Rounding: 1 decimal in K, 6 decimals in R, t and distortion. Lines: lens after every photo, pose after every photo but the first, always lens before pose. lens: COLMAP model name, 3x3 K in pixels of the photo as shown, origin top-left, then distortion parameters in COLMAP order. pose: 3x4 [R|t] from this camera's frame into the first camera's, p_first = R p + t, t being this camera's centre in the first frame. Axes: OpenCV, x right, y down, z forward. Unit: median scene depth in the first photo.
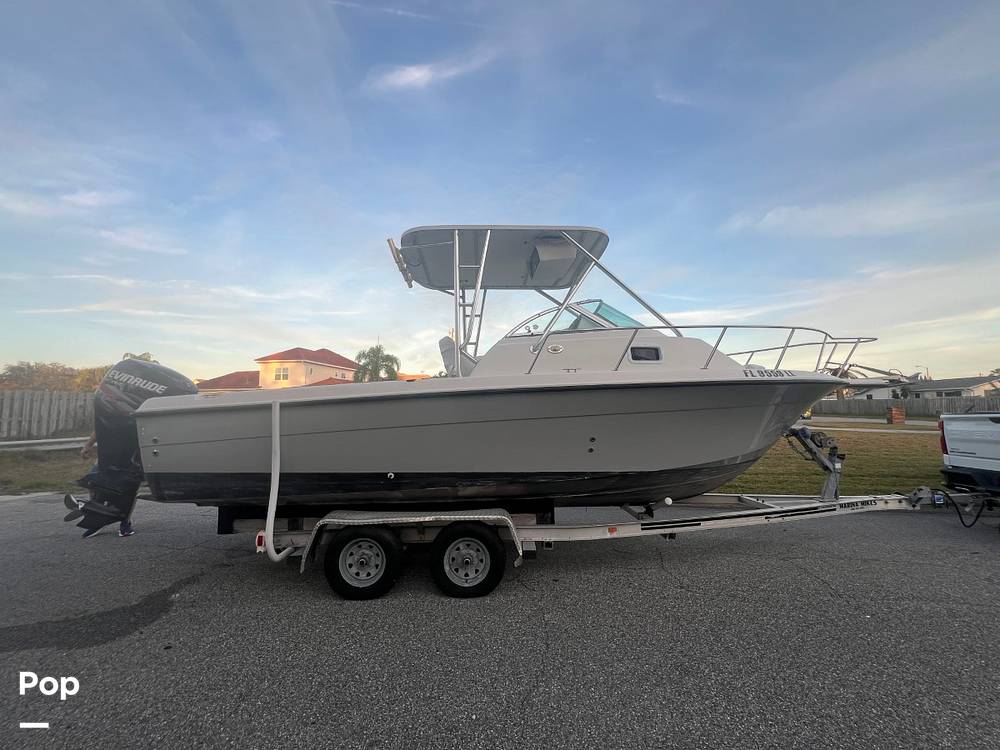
lens RADIAL K [[395.1, 0, 500.0], [0, 395.1, 375.0], [0, 0, 1]] dist [-0.001616, 0.000089]
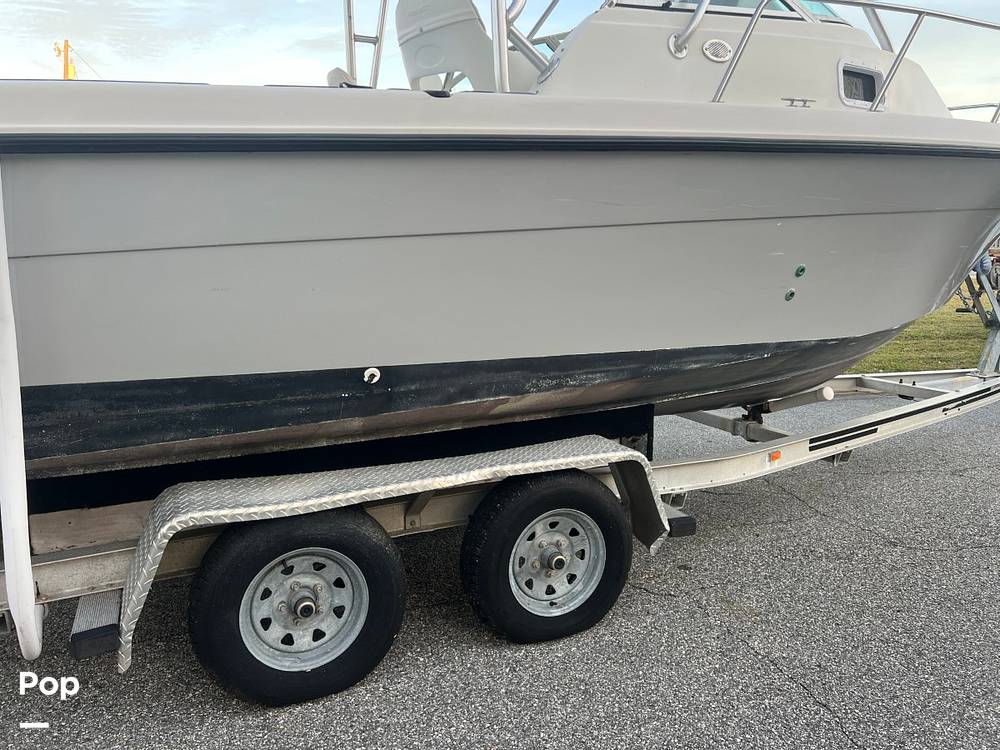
lens RADIAL K [[758.2, 0, 500.0], [0, 758.2, 375.0], [0, 0, 1]] dist [0.039809, -0.000448]
pose [[0.915503, -0.057962, 0.398115, -0.444918], [-0.047724, 0.966934, 0.250522, 0.078413], [-0.399472, -0.248353, 0.882464, 0.353010]]
